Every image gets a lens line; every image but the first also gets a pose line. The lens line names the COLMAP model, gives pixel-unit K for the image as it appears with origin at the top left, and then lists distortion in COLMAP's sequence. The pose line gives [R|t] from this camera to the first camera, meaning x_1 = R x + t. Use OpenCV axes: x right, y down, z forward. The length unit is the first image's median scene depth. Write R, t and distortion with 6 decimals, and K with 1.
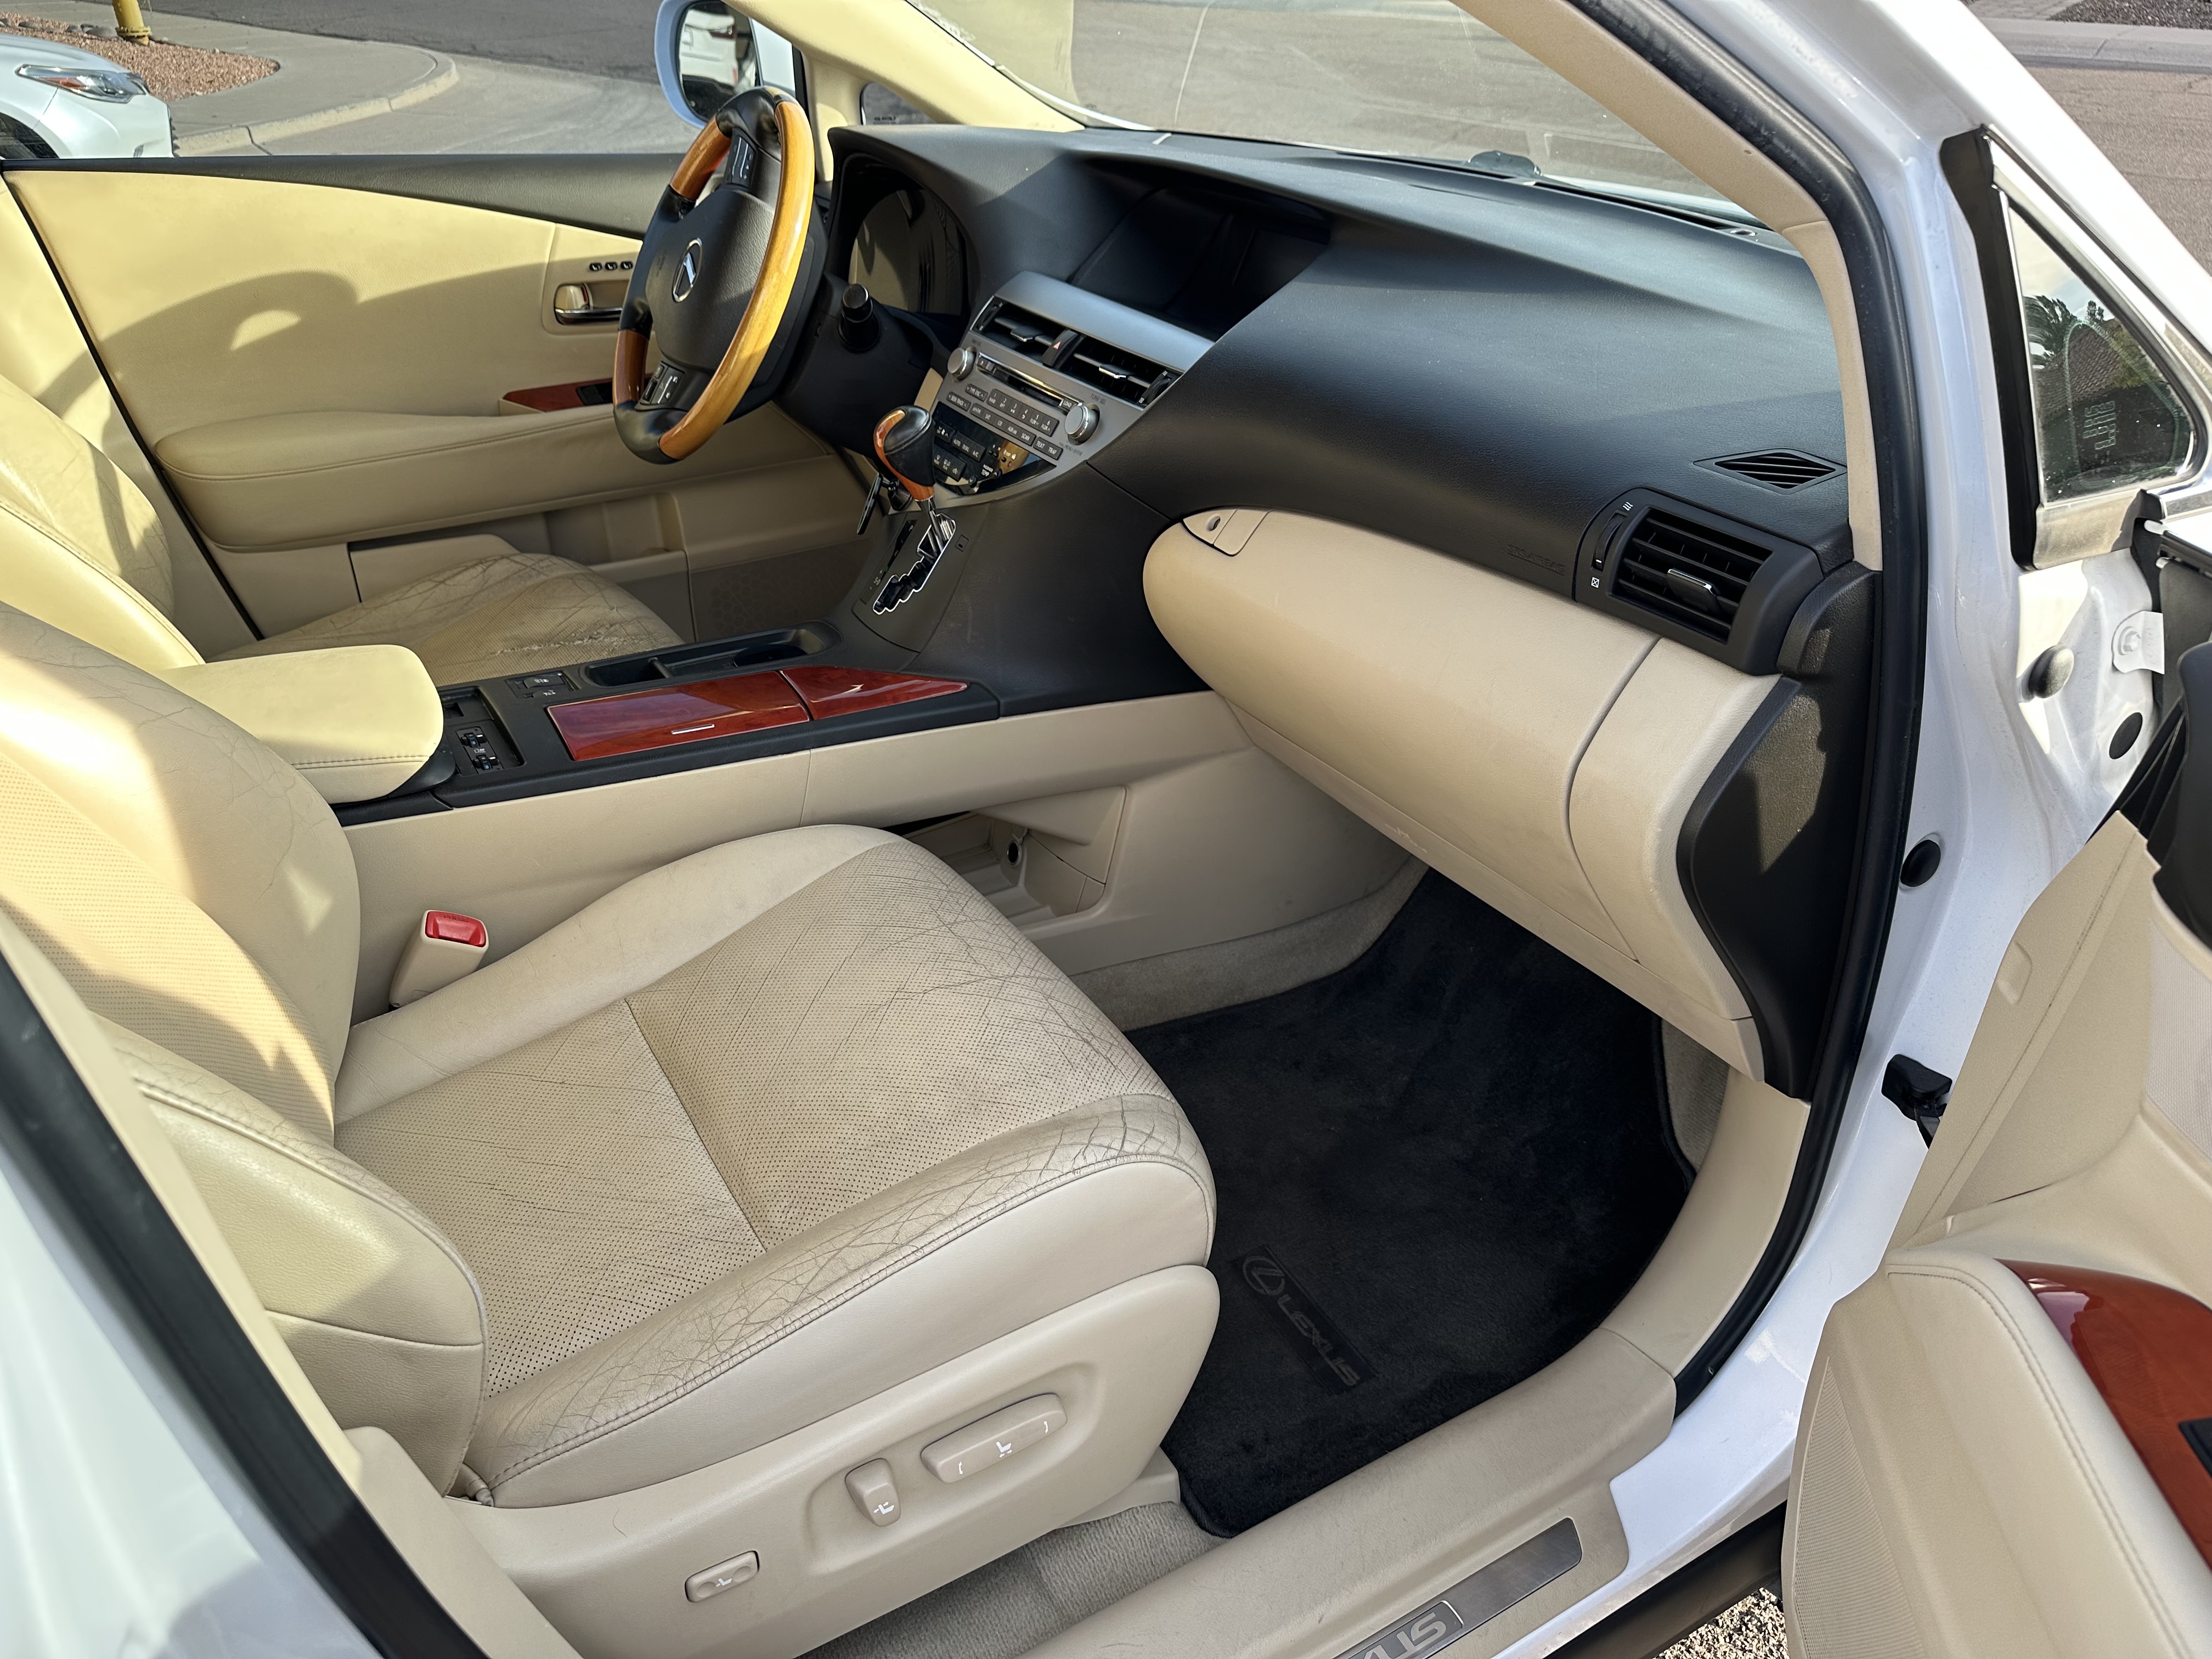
lens RADIAL K [[1589.6, 0, 1099.8], [0, 1589.6, 798.1], [0, 0, 1]] dist [0.175101, -0.162589]
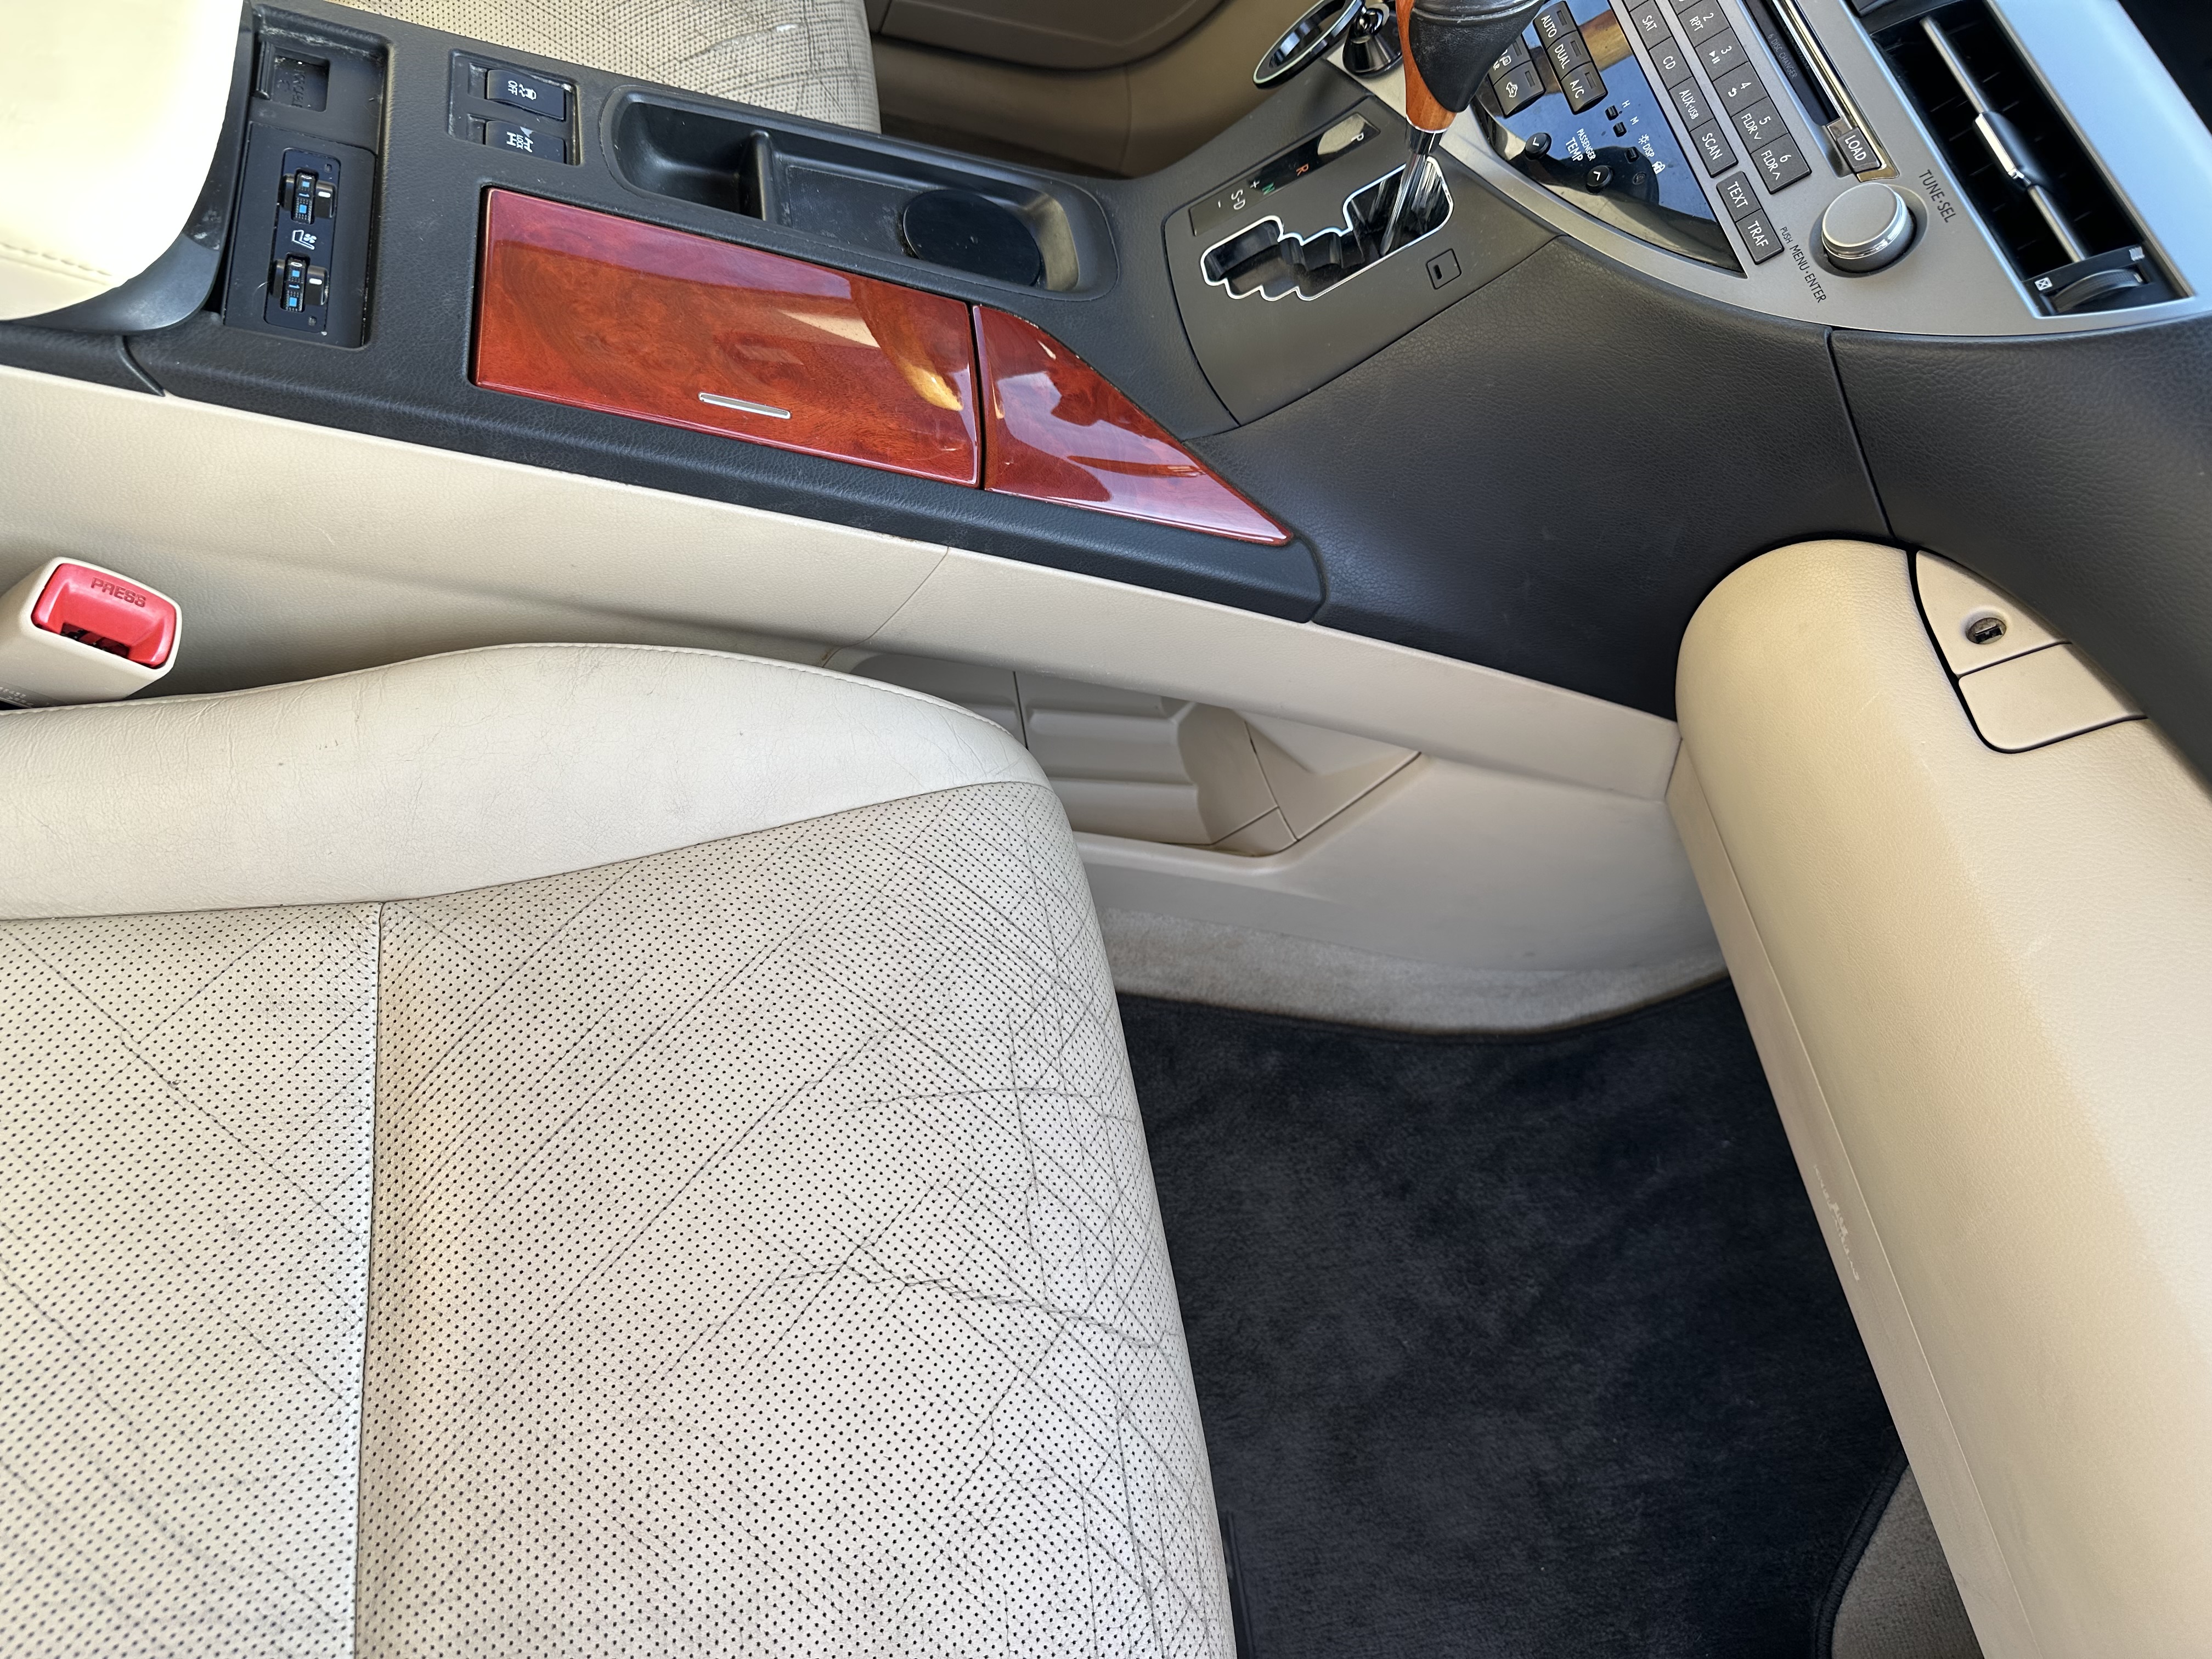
lens RADIAL K [[1596.1, 0, 1103.3], [0, 1596.1, 780.7], [0, 0, 1]] dist [0.065412, -0.081749]
pose [[0.868282, 0.483799, 0.109657, -0.159814], [-0.486023, 0.785389, 0.383335, -0.183970], [0.099334, -0.386139, 0.917077, 0.533856]]
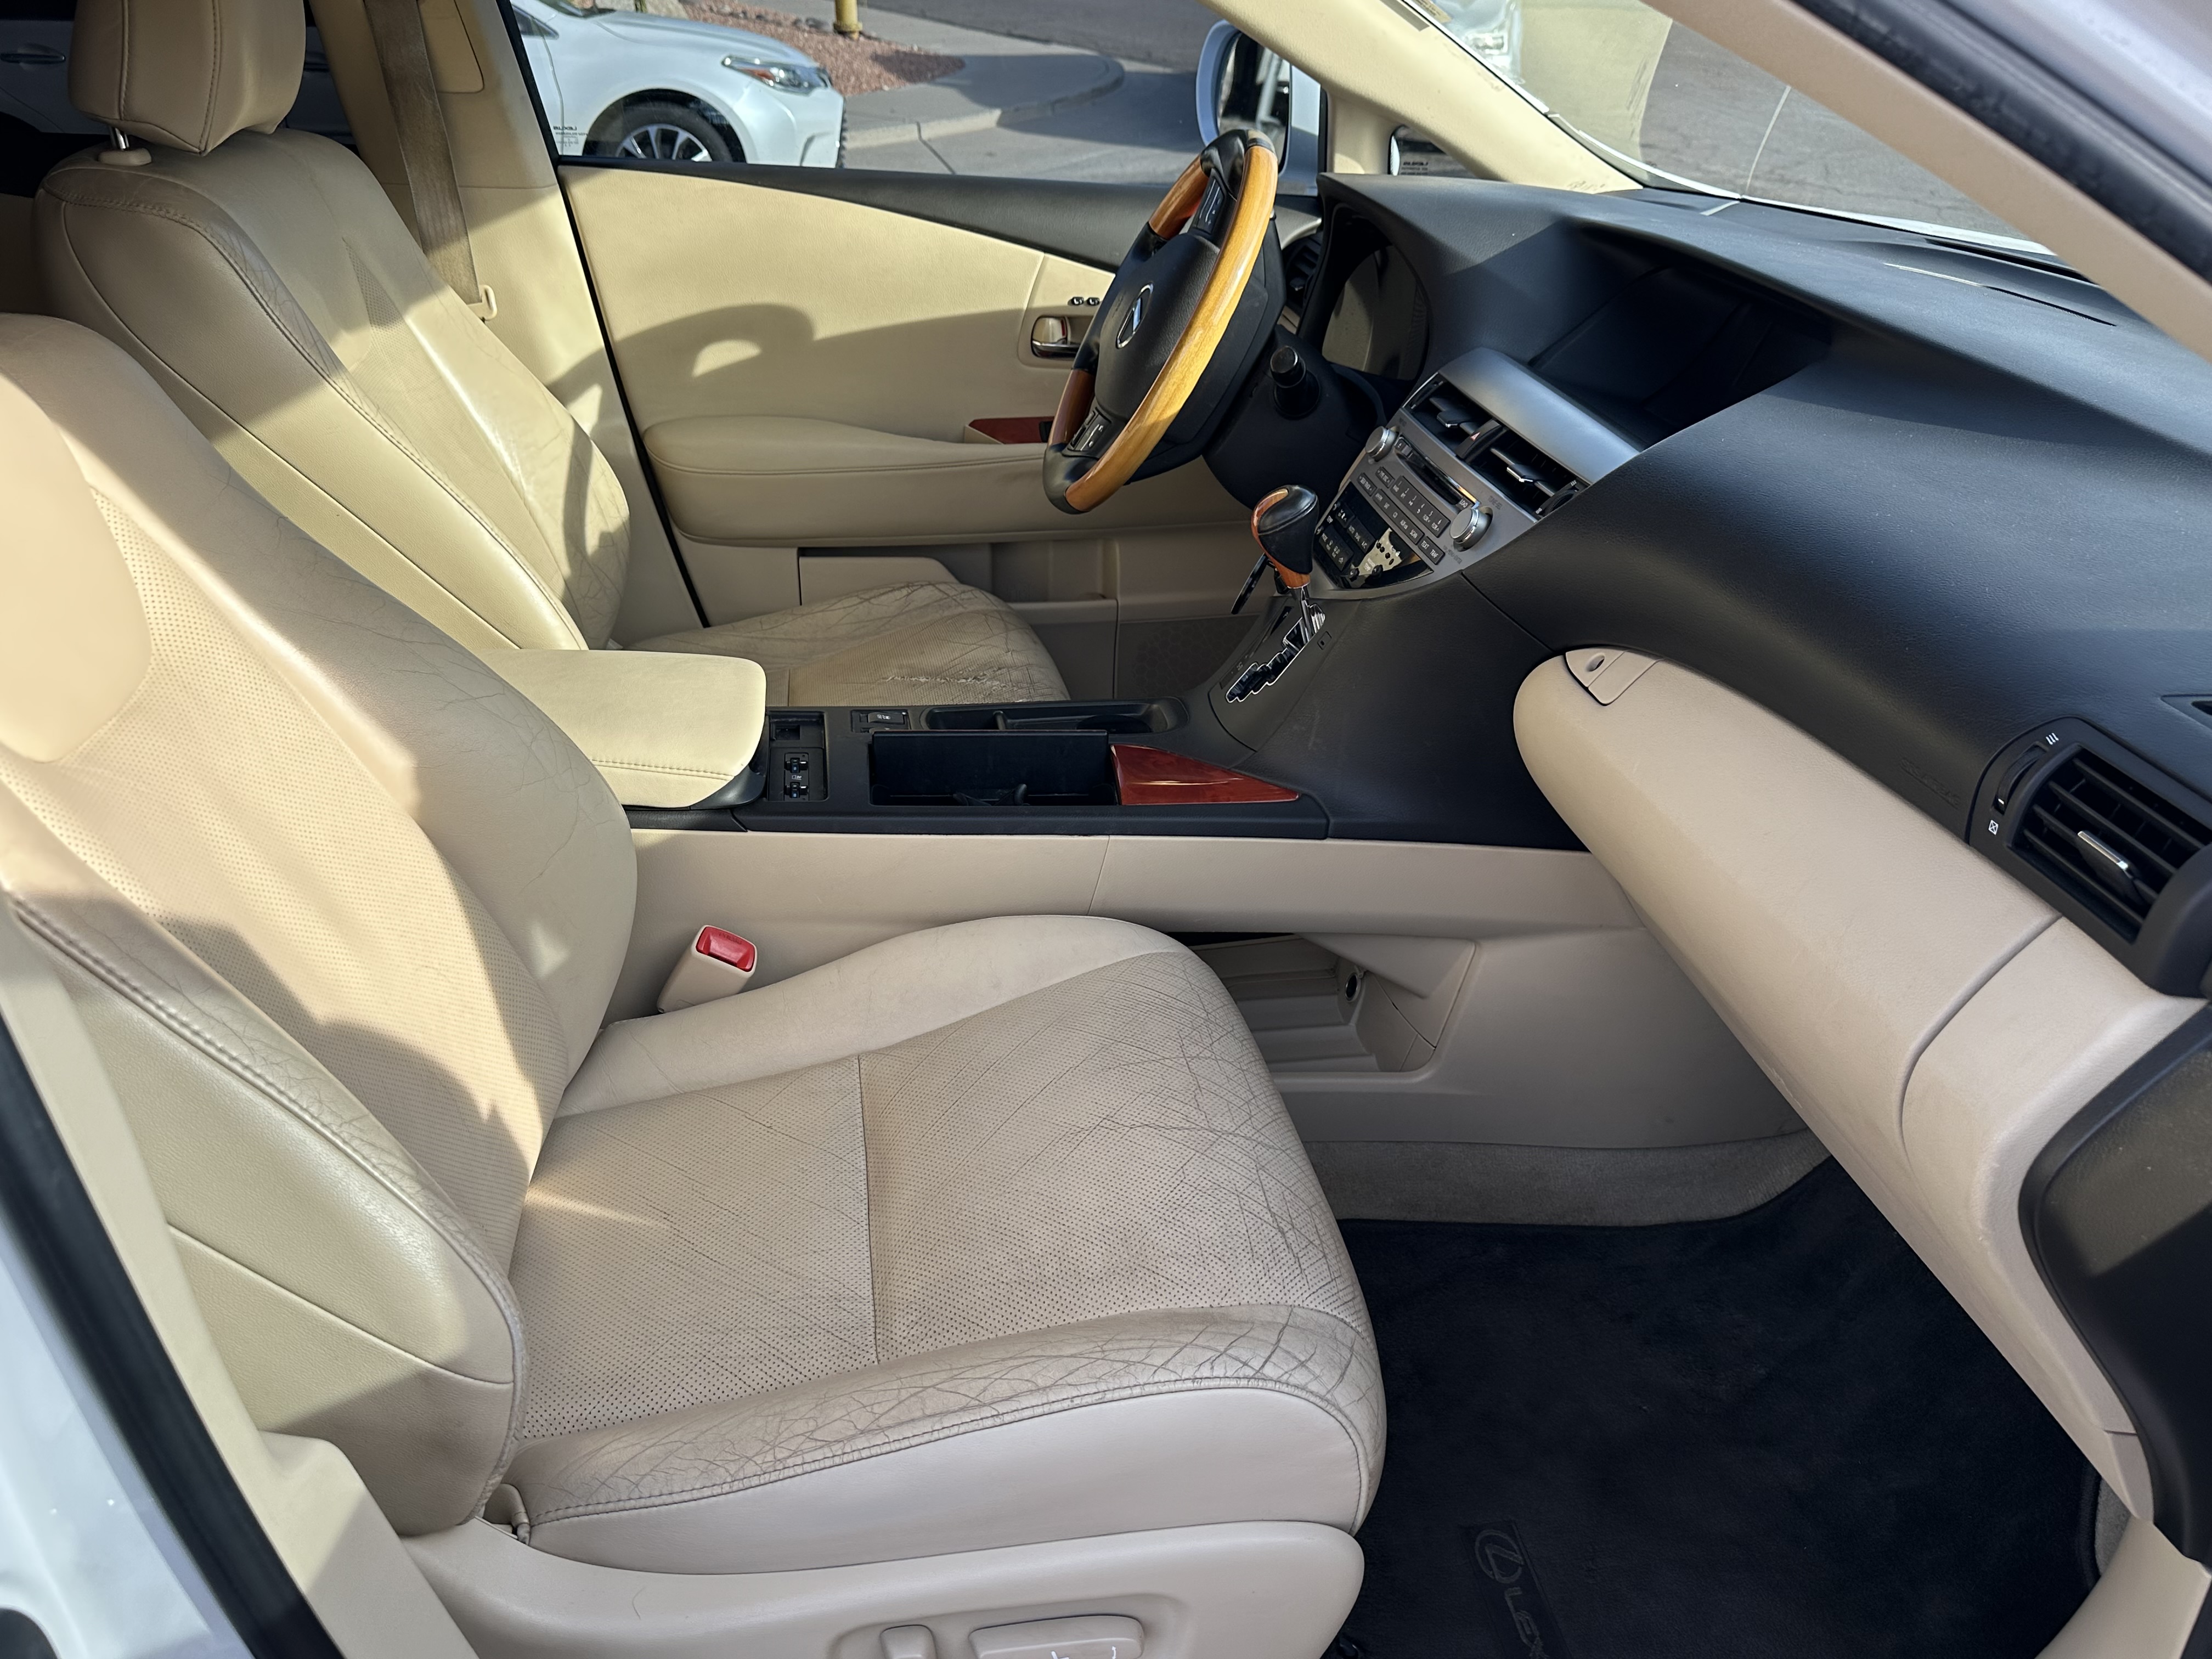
lens RADIAL K [[1711.6, 0, 1106.0], [0, 1711.6, 829.5], [0, 0, 1]] dist [0.176101, -0.274640]
pose [[0.929299, 0.187108, -0.318425, 0.133804], [-0.194159, 0.980922, 0.009756, -0.043333], [0.314176, 0.052759, 0.947898, 0.055658]]
